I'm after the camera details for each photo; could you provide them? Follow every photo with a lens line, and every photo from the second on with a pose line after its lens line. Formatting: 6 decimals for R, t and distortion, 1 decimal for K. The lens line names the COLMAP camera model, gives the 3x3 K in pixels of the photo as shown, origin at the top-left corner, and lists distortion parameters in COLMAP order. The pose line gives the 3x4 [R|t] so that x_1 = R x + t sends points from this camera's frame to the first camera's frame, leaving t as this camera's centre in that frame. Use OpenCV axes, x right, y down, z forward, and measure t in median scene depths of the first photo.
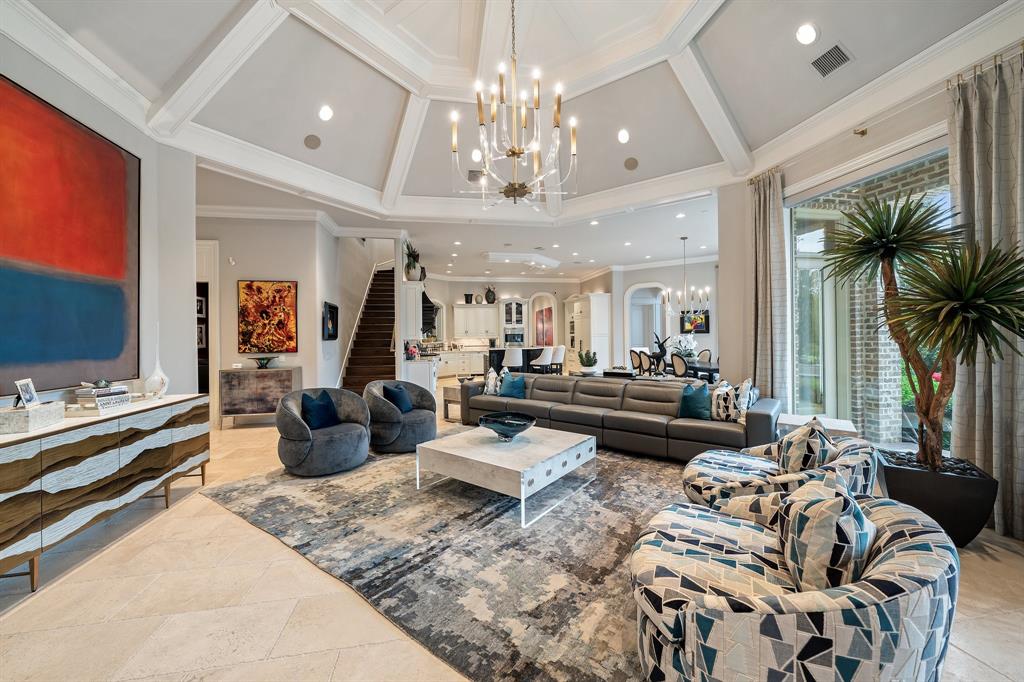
lens RADIAL K [[378.1, 0, 509.4], [0, 378.1, 340.0], [0, 0, 1]] dist [-0.002410, 0.000072]
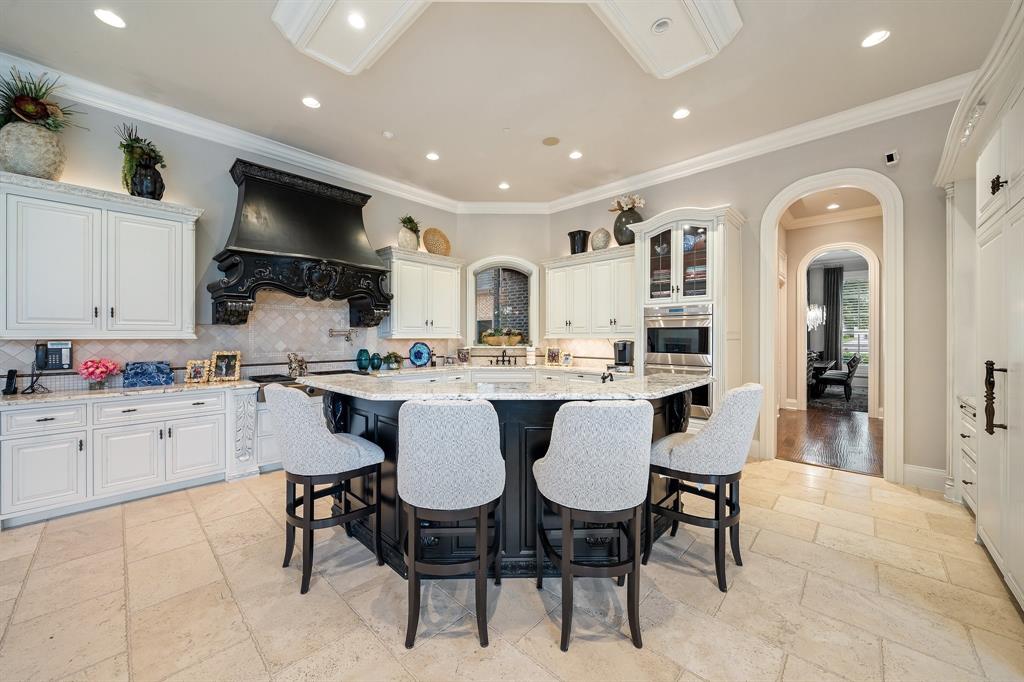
lens RADIAL K [[378.1, 0, 504.7], [0, 378.1, 337.4], [0, 0, 1]] dist [-0.002410, 0.000072]
pose [[0.576725, 0.022989, -0.816615, 0.187190], [-0.012434, 0.999735, 0.019363, -0.012720], [0.816844, -0.001014, 0.576858, 0.699410]]
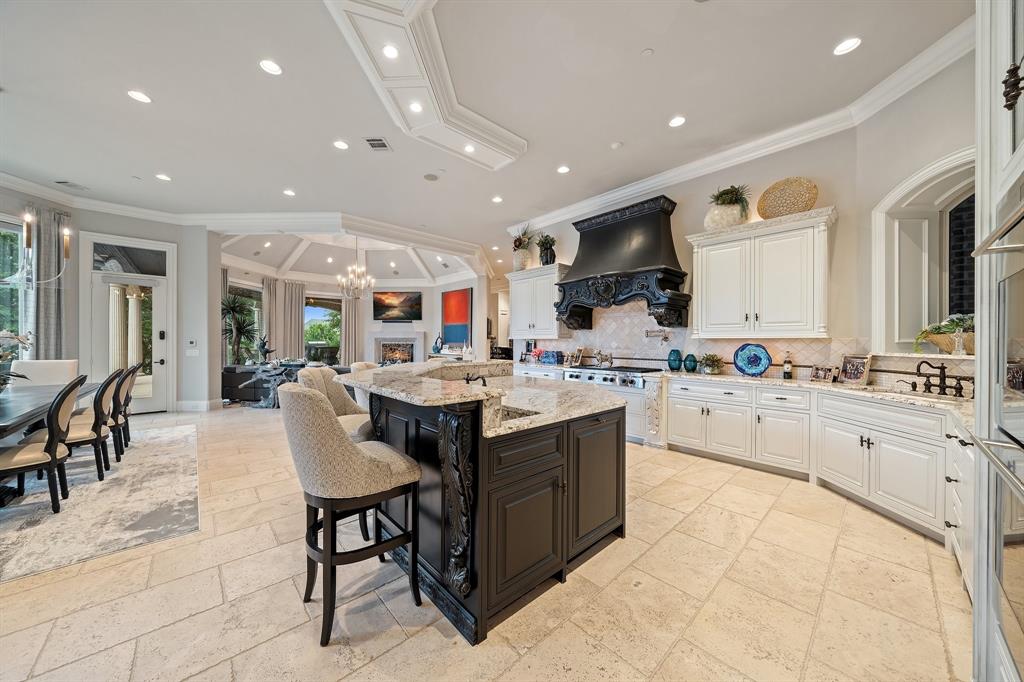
lens RADIAL K [[351.3, 0, 509.2], [0, 351.3, 342.5], [0, 0, 1]] dist [-0.001737, -0.000104]
pose [[-0.854947, 0.019663, -0.518342, 0.052614], [0.014614, 0.999798, 0.013823, 0.000450], [0.518509, 0.004242, -0.855061, 1.301200]]
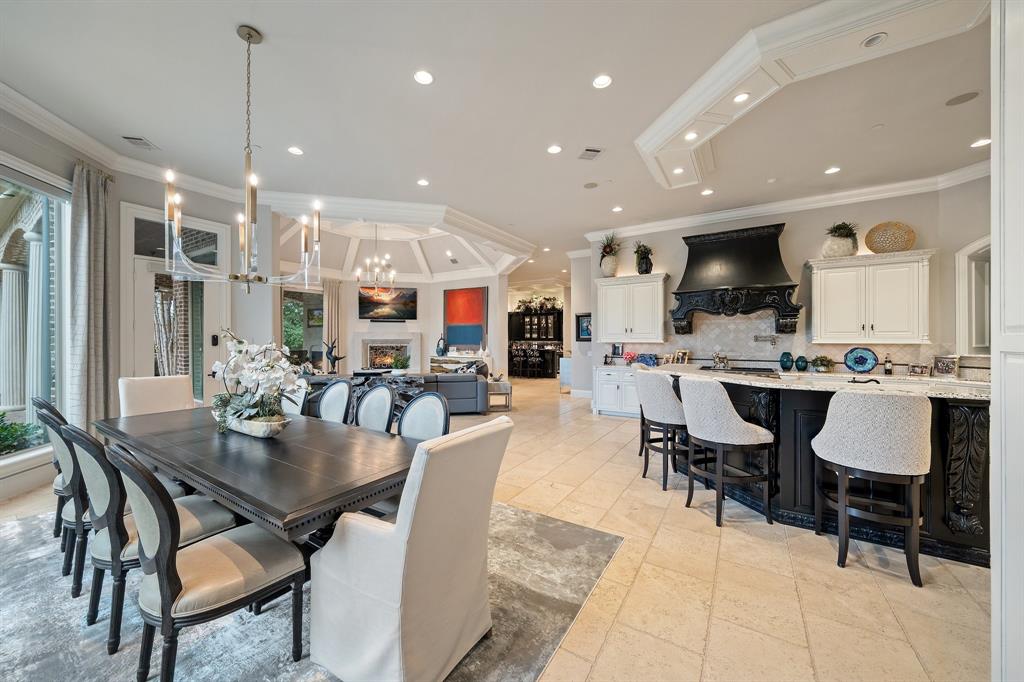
lens RADIAL K [[378.1, 0, 506.6], [0, 378.1, 339.6], [0, 0, 1]] dist [-0.002410, 0.000072]
pose [[-0.687079, 0.020692, -0.726288, 0.494383], [0.014858, 0.999786, 0.014428, -0.022875], [0.726430, -0.000878, -0.687239, 1.022931]]
